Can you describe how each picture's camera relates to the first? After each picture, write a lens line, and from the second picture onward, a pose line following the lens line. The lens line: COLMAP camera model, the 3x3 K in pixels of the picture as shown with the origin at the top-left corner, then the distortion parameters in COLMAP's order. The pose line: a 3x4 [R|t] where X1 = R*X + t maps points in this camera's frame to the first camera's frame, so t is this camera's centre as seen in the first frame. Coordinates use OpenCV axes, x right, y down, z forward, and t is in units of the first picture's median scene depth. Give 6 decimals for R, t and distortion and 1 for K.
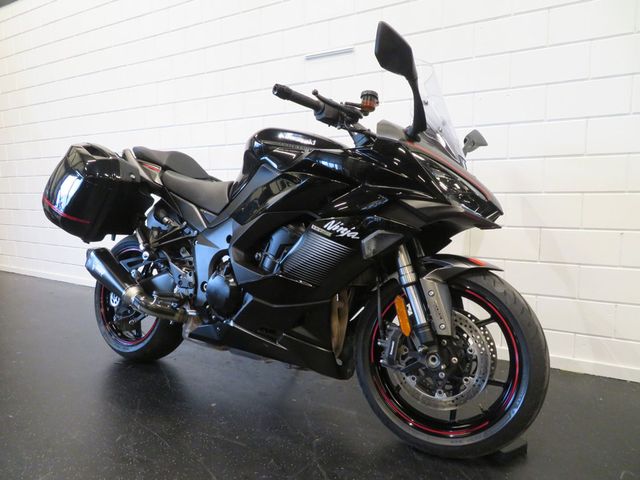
lens RADIAL K [[458.4, 0, 320.0], [0, 458.4, 240.0], [0, 0, 1]] dist [-0.002137, 0.000398]
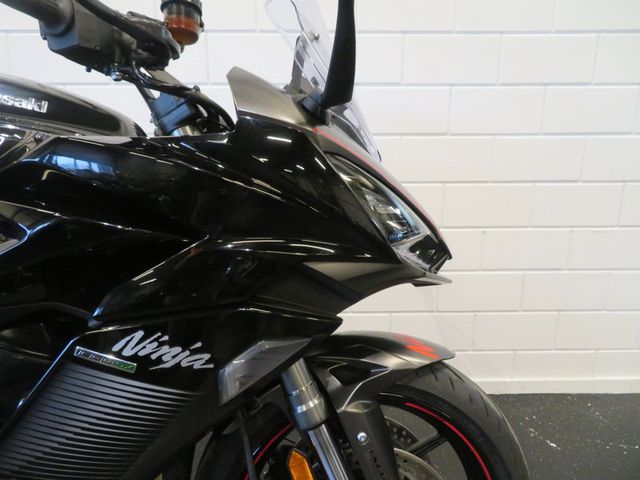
lens RADIAL K [[458.4, 0, 320.0], [0, 458.4, 240.0], [0, 0, 1]] dist [-0.002137, 0.000398]
pose [[0.851934, -0.105230, 0.512966, -0.027899], [0.048256, 0.991209, 0.123195, -0.146740], [-0.521421, -0.080200, 0.849523, 0.564939]]
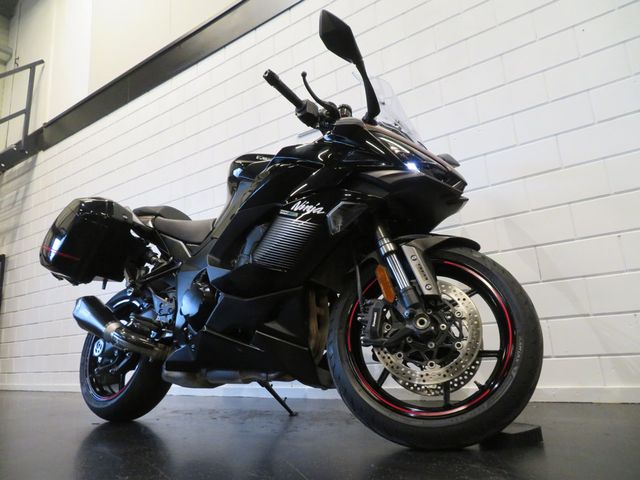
lens RADIAL K [[424.2, 0, 304.4], [0, 424.2, 222.7], [0, 0, 1]] dist [0.063817, -0.000597]
pose [[0.994265, -0.085195, -0.064643, 0.090966], [0.058252, 0.938356, -0.340727, 0.299492], [0.089687, 0.335007, 0.937937, 0.131524]]
